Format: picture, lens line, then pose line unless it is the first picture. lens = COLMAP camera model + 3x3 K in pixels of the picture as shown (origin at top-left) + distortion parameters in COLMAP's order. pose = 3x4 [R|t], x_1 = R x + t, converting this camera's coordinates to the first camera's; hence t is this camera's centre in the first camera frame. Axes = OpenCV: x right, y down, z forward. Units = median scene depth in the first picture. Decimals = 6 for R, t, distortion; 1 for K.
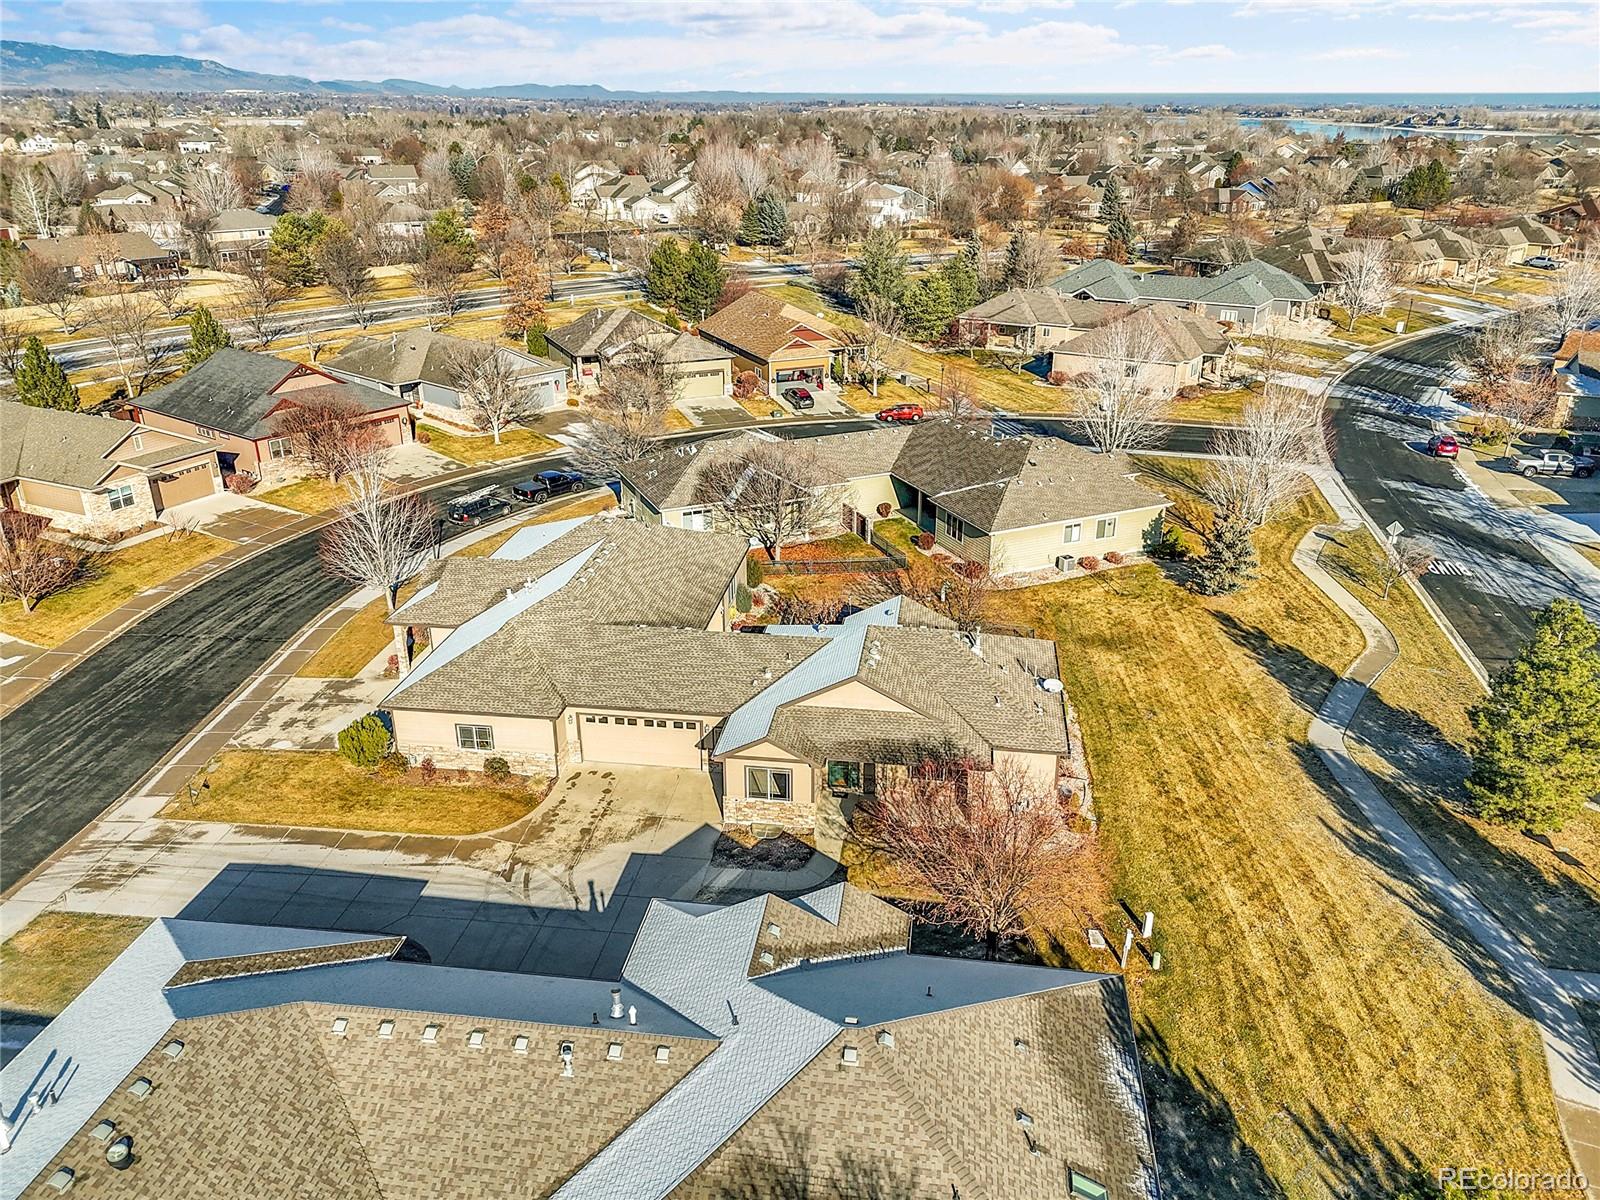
lens RADIAL K [[1171.1, 0, 789.8], [0, 1171.1, 599.4], [0, 0, 1]] dist [0.064176, -0.049822]
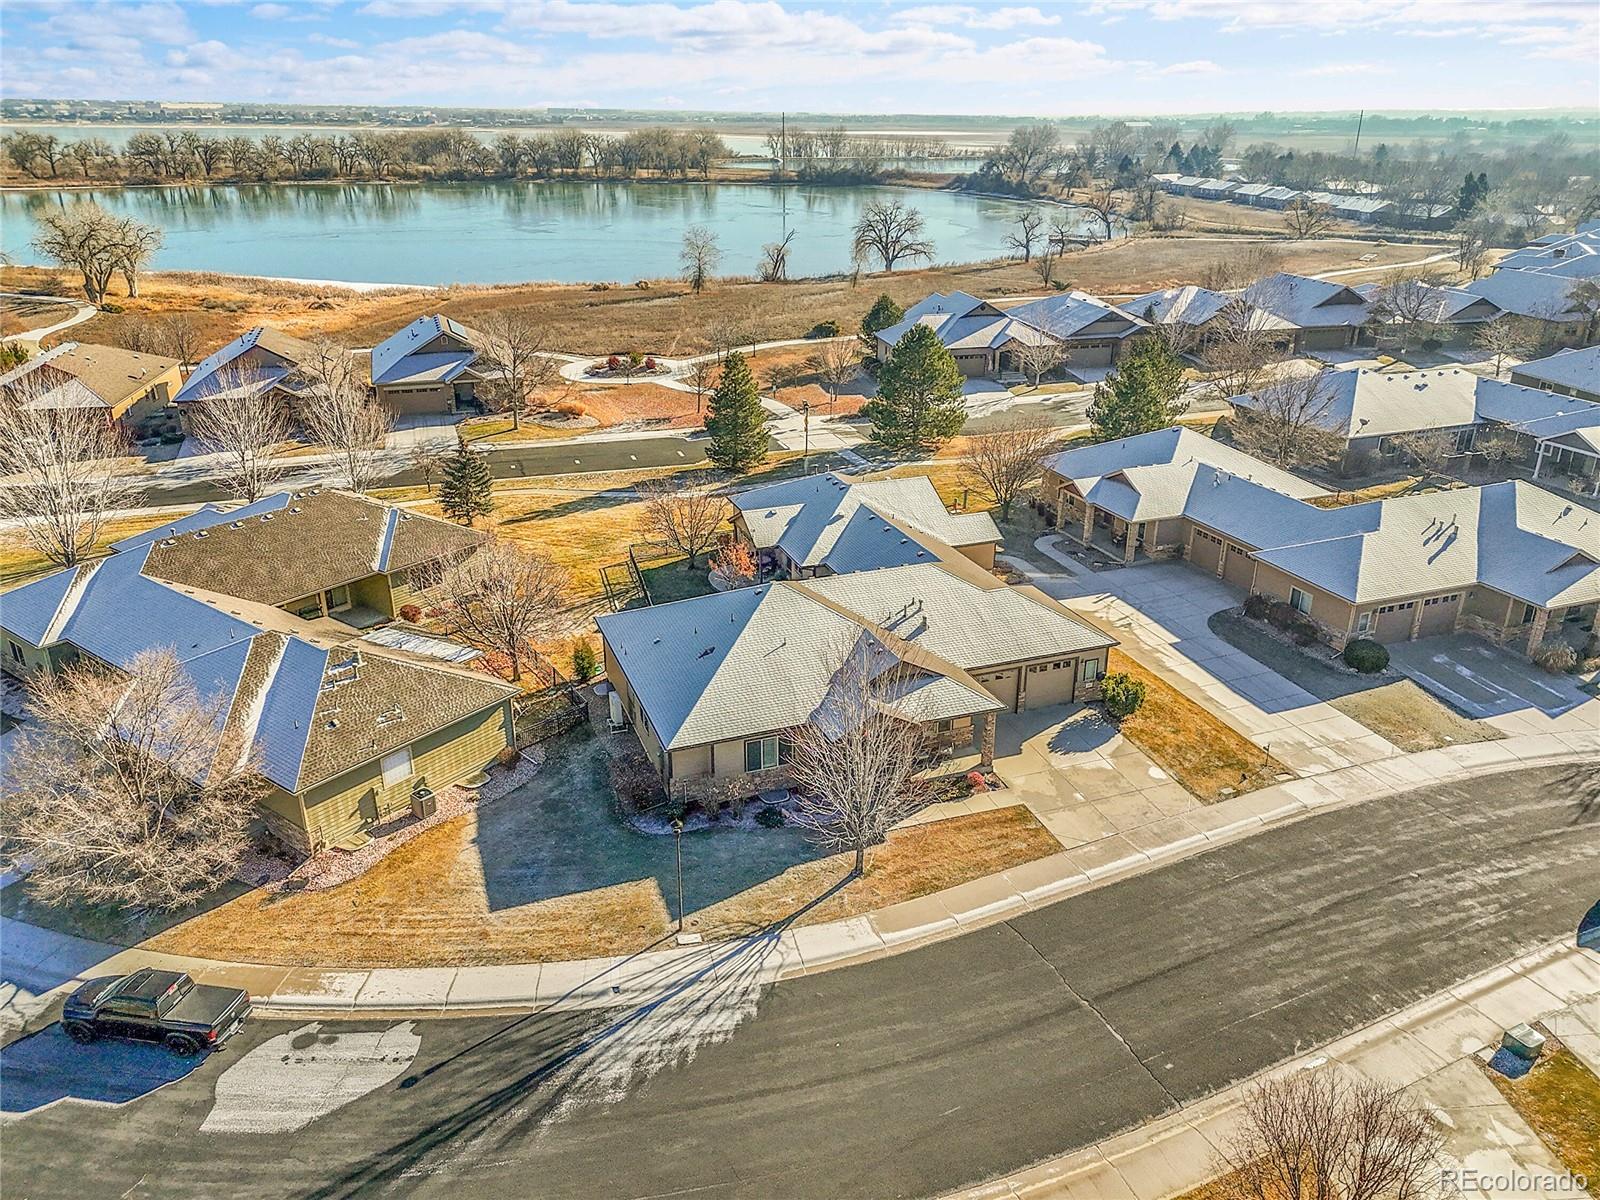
lens RADIAL K [[1171.1, 0, 802.4], [0, 1171.1, 617.2], [0, 0, 1]] dist [0.064176, -0.049822]
pose [[-0.491180, -0.342609, 0.800851, -1.017847], [0.332557, 0.775998, 0.535941, -0.589346], [-0.805077, 0.529572, -0.267218, 1.426554]]
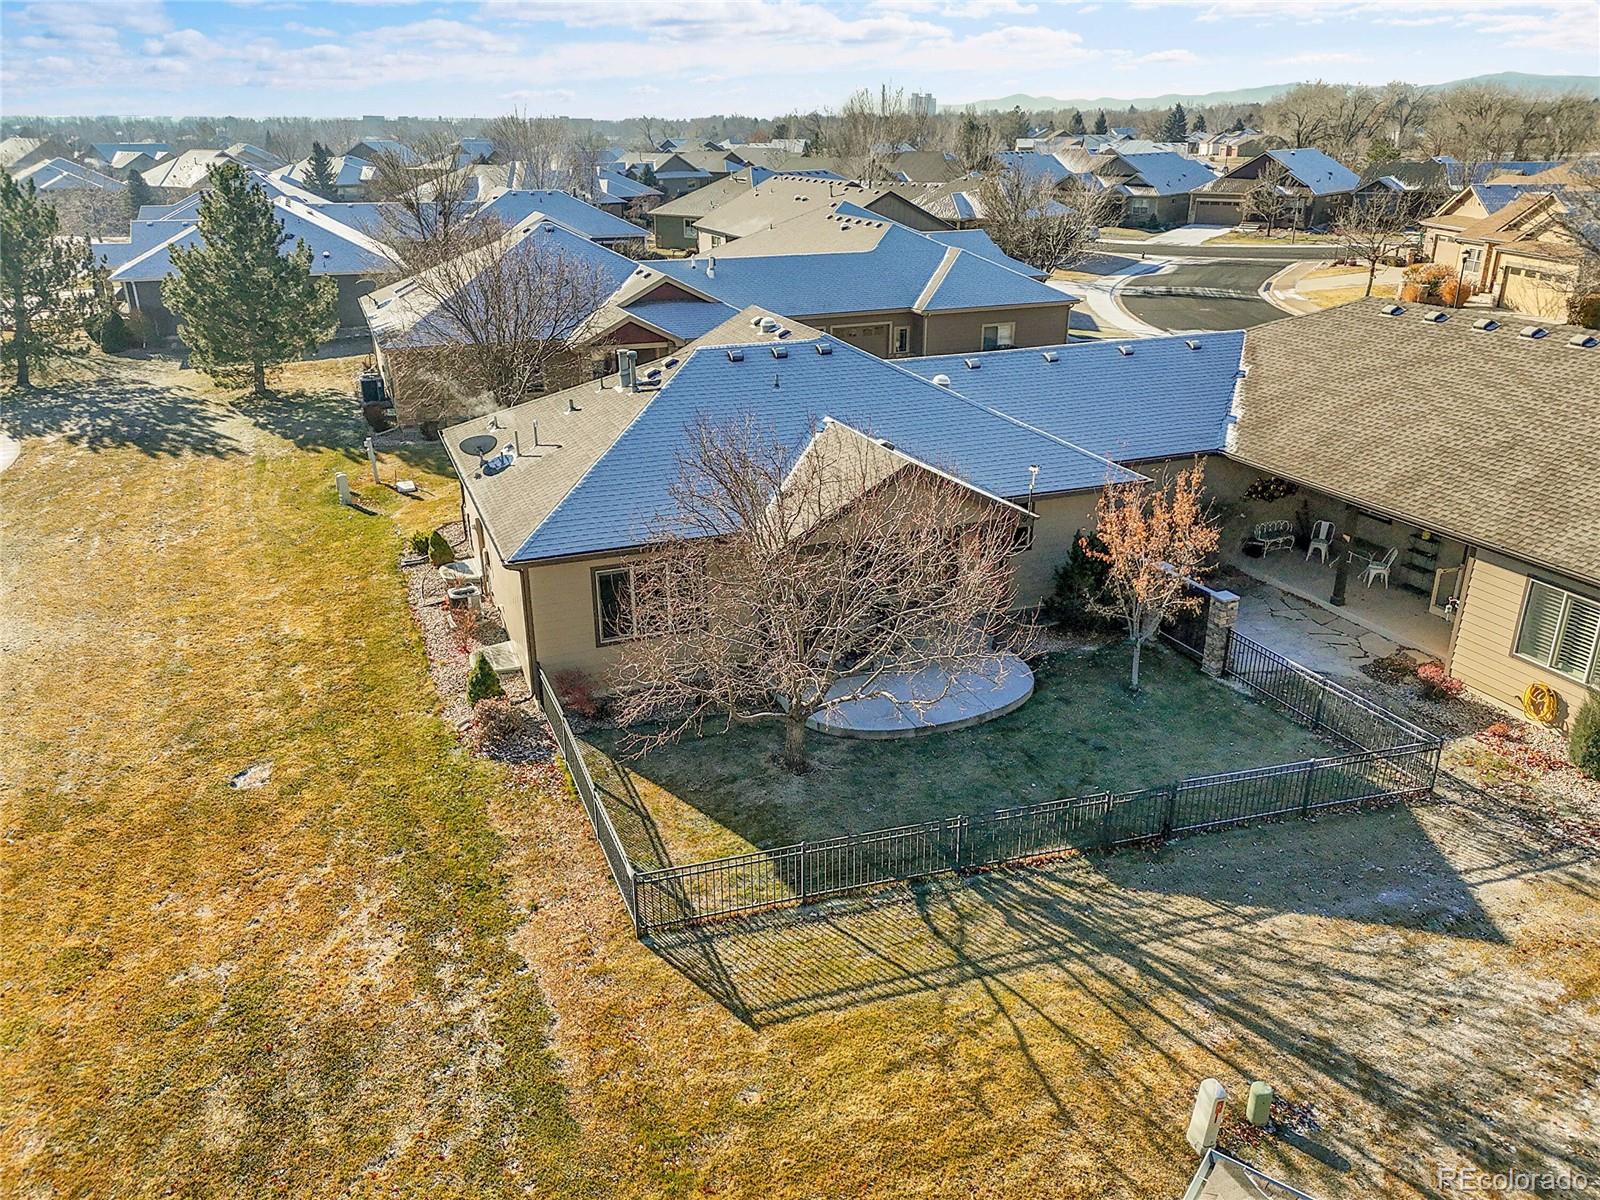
lens RADIAL K [[1171.1, 0, 807.7], [0, 1171.1, 600.5], [0, 0, 1]] dist [0.064176, -0.049822]
pose [[-0.862911, 0.200438, -0.463907, 0.319587], [-0.184502, 0.729658, 0.658451, -0.227989], [0.470472, 0.653777, -0.592648, 1.322851]]
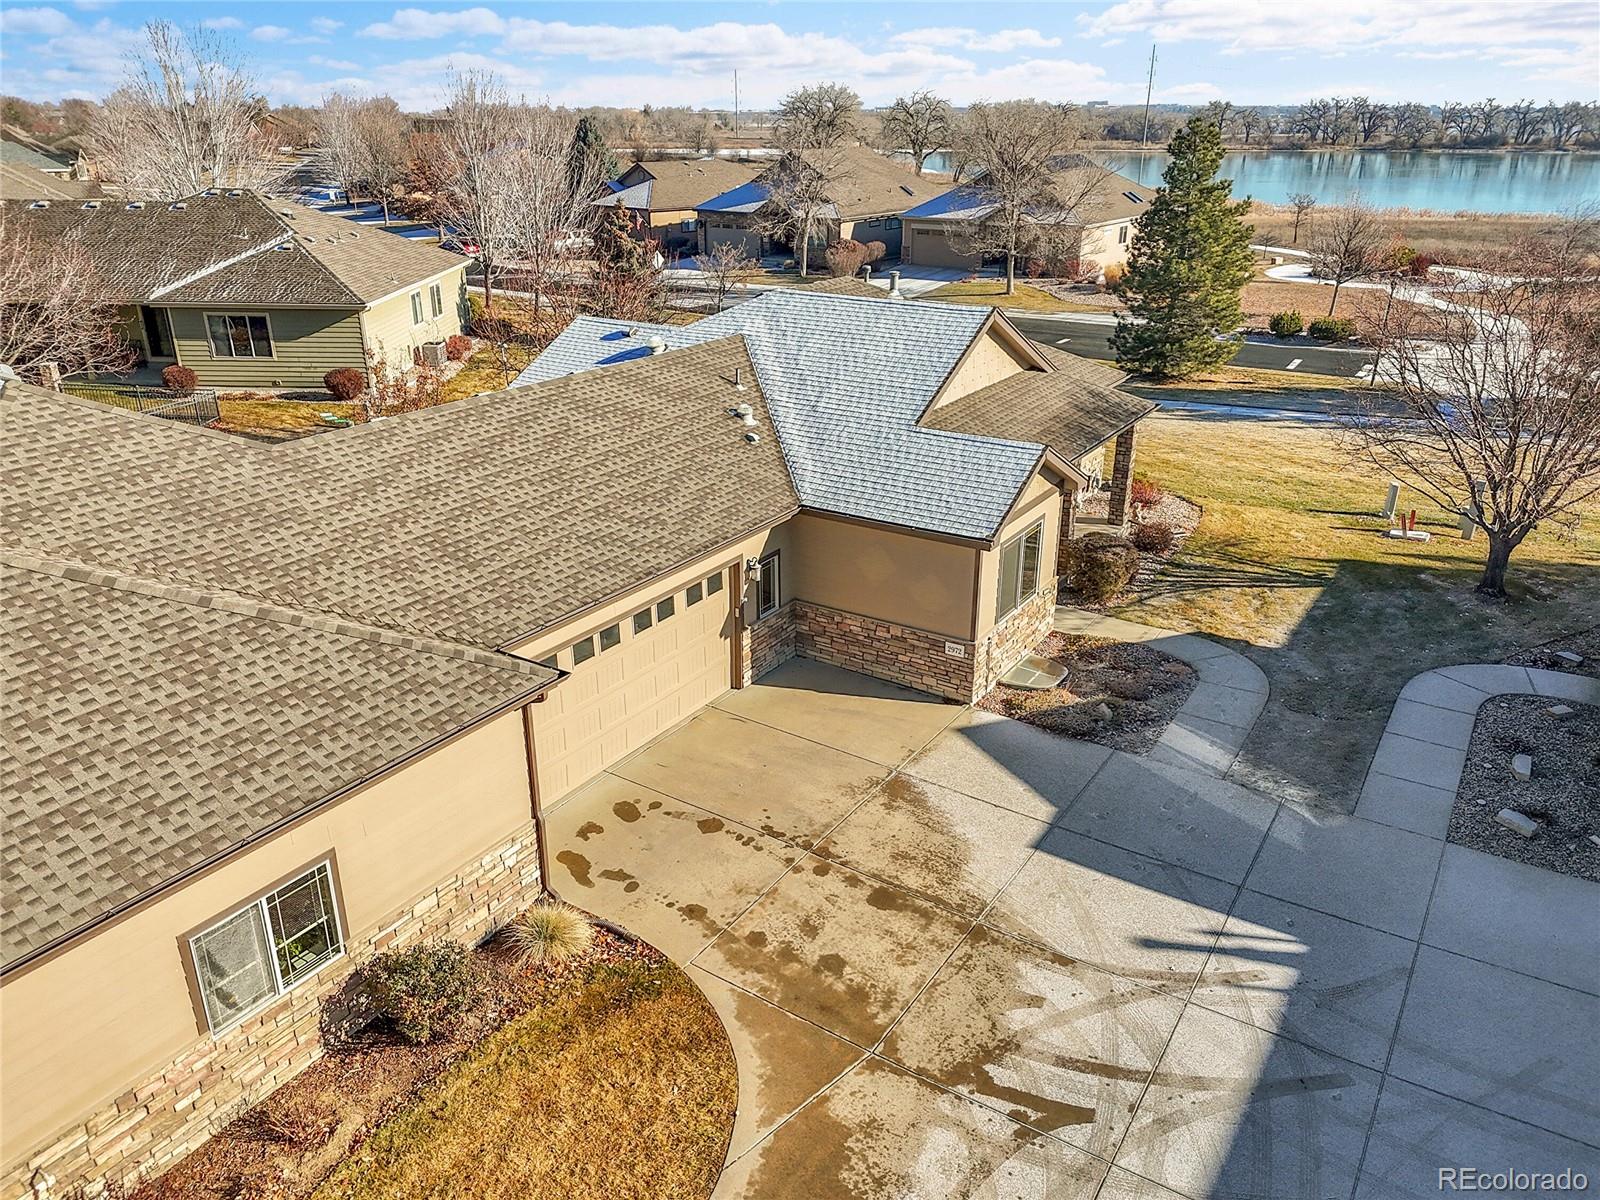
lens RADIAL K [[1171.1, 0, 811.5], [0, 1171.1, 604.4], [0, 0, 1]] dist [0.064176, -0.049822]
pose [[0.399962, -0.347037, 0.848290, -0.373158], [0.346537, 0.914097, 0.210569, 0.041357], [-0.848494, 0.209744, 0.485865, 0.734510]]
